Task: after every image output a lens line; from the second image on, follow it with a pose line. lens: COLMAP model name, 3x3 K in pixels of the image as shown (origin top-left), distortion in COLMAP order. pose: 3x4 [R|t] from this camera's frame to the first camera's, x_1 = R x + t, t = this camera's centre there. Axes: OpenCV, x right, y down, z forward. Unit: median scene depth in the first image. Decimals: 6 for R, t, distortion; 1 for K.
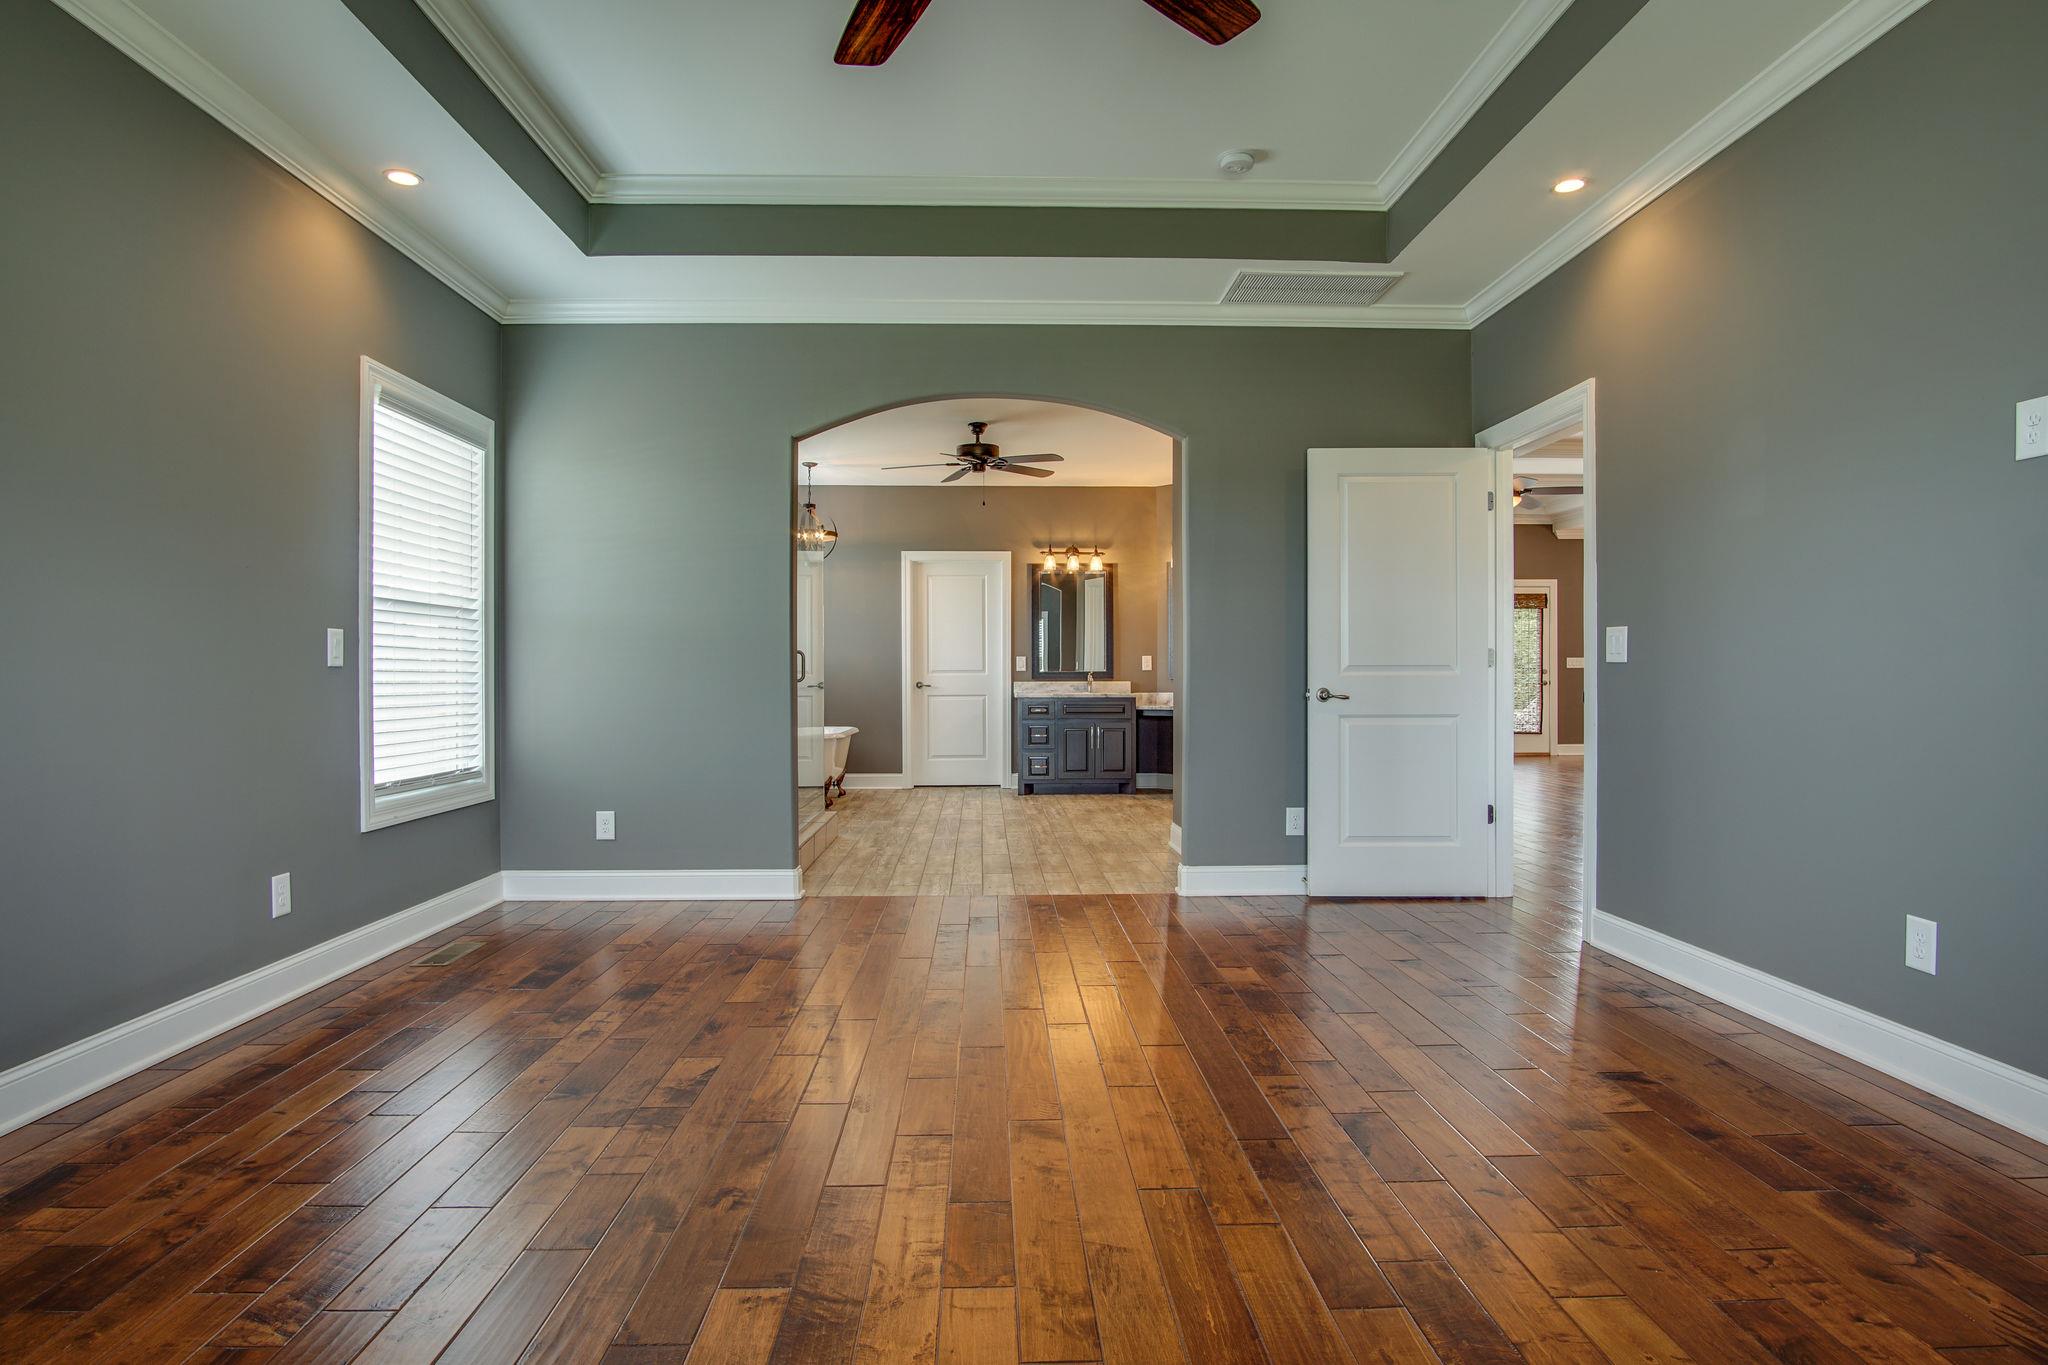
lens RADIAL K [[1165.0, 0, 1021.1], [0, 1165.0, 704.2], [0, 0, 1]] dist [-0.025775, -0.000001]
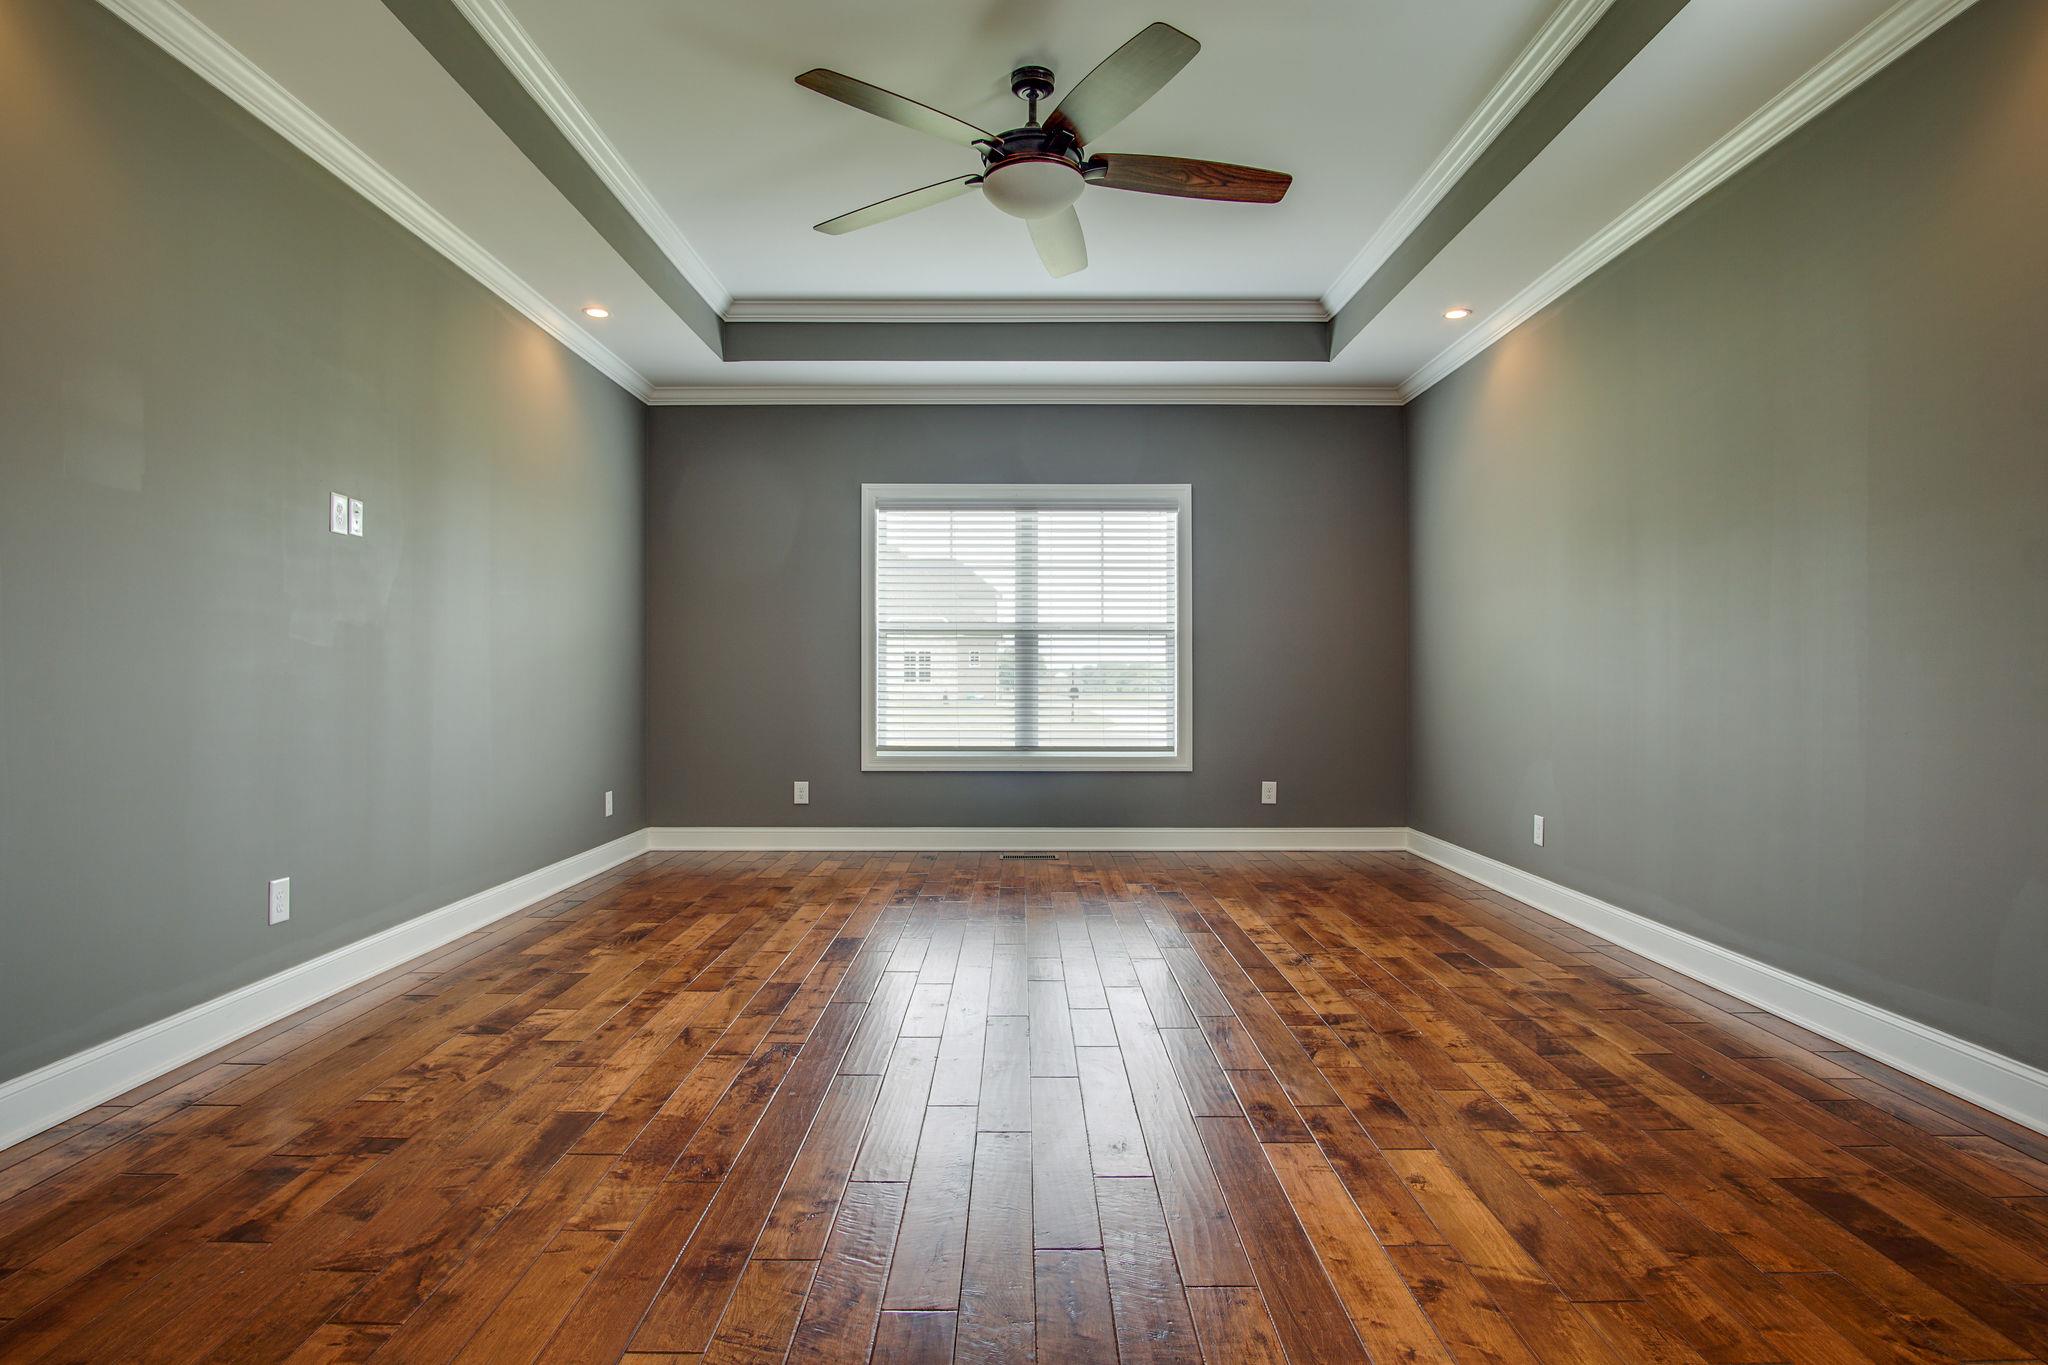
lens RADIAL K [[1038.9, 0, 1024.0], [0, 1038.9, 682.5], [0, 0, 1]] dist [0.000110, 0.000020]
pose [[-0.999582, 0.003670, 0.028694, -0.035162], [0.004448, 0.999623, 0.027102, -0.044320], [-0.028583, 0.027218, -0.999221, 1.894847]]
